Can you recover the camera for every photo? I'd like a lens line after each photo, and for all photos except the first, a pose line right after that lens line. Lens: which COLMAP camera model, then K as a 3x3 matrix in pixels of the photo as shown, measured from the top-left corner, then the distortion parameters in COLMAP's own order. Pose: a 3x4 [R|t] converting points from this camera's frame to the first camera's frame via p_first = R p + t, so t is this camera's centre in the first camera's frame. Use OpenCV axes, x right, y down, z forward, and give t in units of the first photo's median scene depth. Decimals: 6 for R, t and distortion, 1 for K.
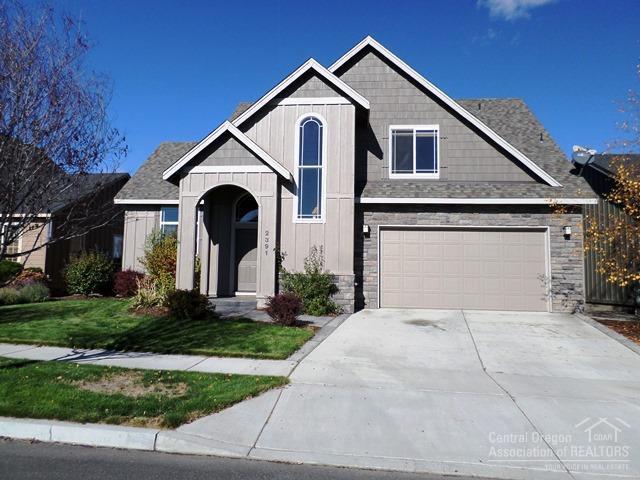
lens RADIAL K [[483.4, 0, 320.0], [0, 483.4, 238.9], [0, 0, 1]] dist [-0.022656, -0.001864]
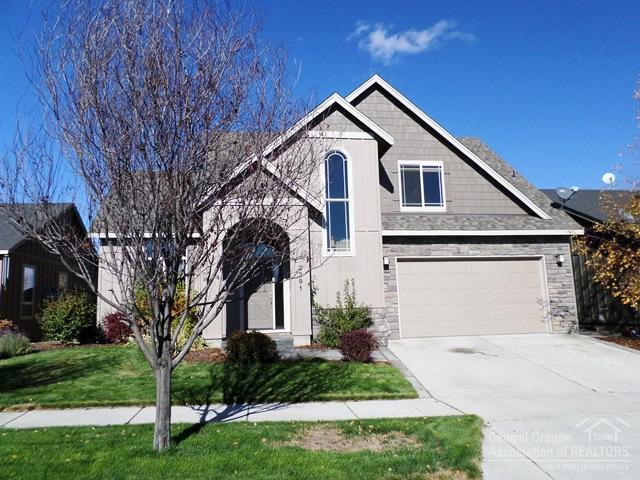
lens RADIAL K [[483.4, 0, 319.4], [0, 483.4, 239.8], [0, 0, 1]] dist [-0.022656, -0.001864]
pose [[0.972314, -0.010869, 0.233425, -0.285003], [0.025065, 0.998006, -0.057937, -0.009680], [-0.232329, 0.062184, 0.970647, 0.045324]]
